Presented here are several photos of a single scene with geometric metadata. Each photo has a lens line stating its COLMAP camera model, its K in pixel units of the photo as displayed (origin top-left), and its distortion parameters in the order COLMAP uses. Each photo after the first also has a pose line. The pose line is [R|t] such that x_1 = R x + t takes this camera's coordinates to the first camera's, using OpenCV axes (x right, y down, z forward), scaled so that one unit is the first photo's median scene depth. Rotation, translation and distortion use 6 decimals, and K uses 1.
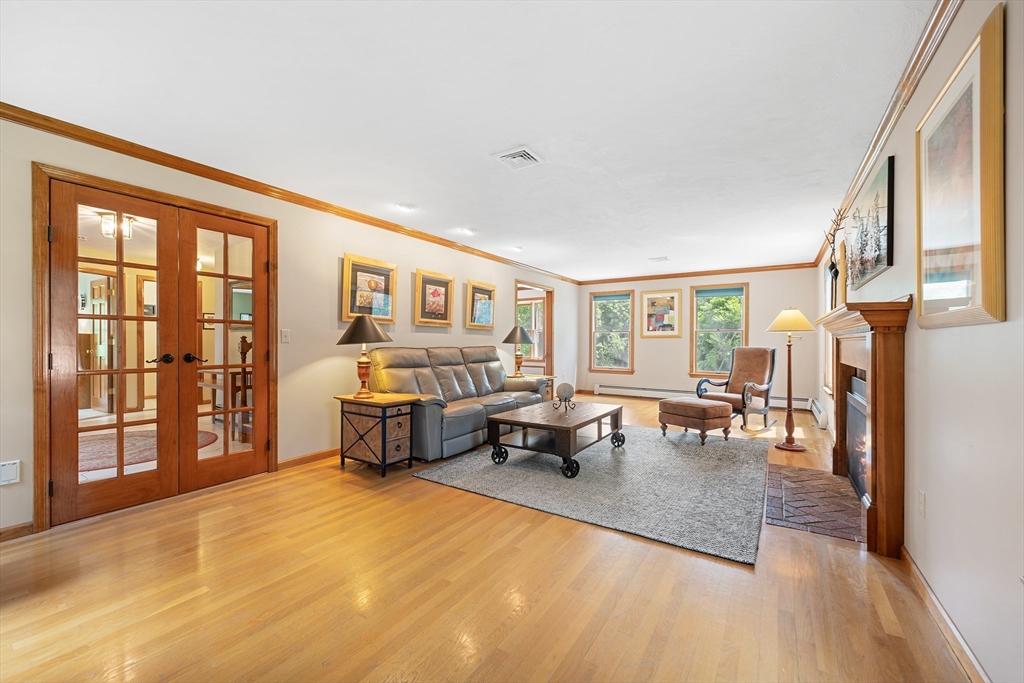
lens RADIAL K [[412.8, 0, 511.1], [0, 412.8, 344.4], [0, 0, 1]] dist [-0.003789, -0.000002]
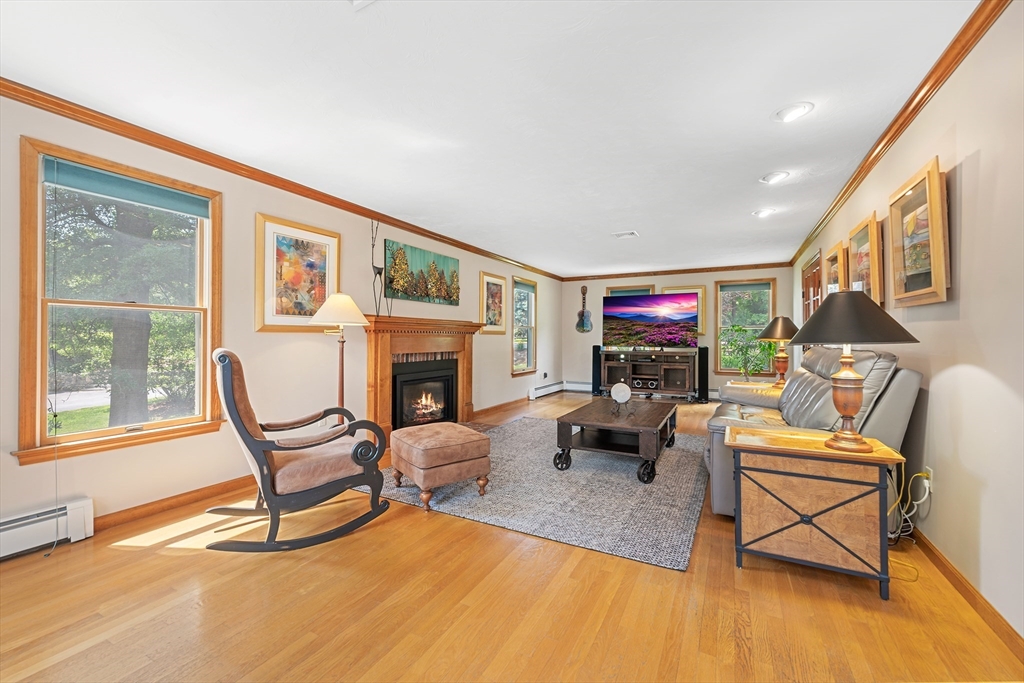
lens RADIAL K [[390.8, 0, 515.2], [0, 390.8, 336.1], [0, 0, 1]] dist [-0.021237, -0.000123]
pose [[0.996811, -0.006654, 0.079520, -0.690022], [0.007337, 0.999939, -0.008292, -0.008874], [-0.079459, 0.008849, 0.996799, 0.475082]]
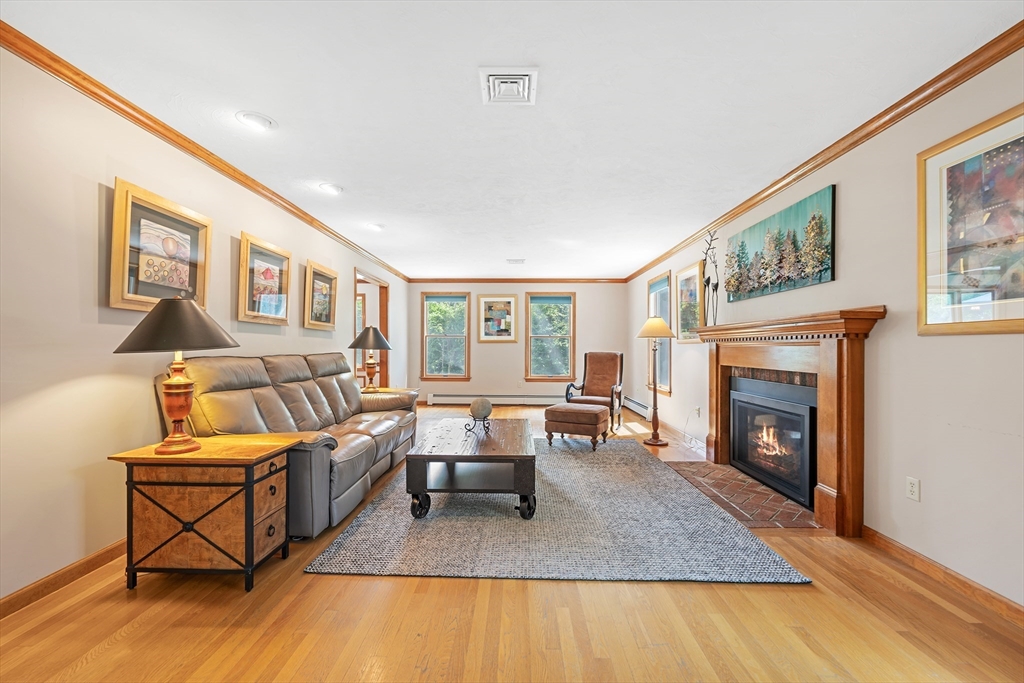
lens RADIAL K [[412.8, 0, 510.7], [0, 412.8, 350.5], [0, 0, 1]] dist [-0.003789, -0.000002]
pose [[0.847832, -0.004817, 0.530243, -0.258886], [0.003148, 0.999987, 0.004050, -0.002358], [-0.530255, -0.001764, 0.847836, 0.293753]]
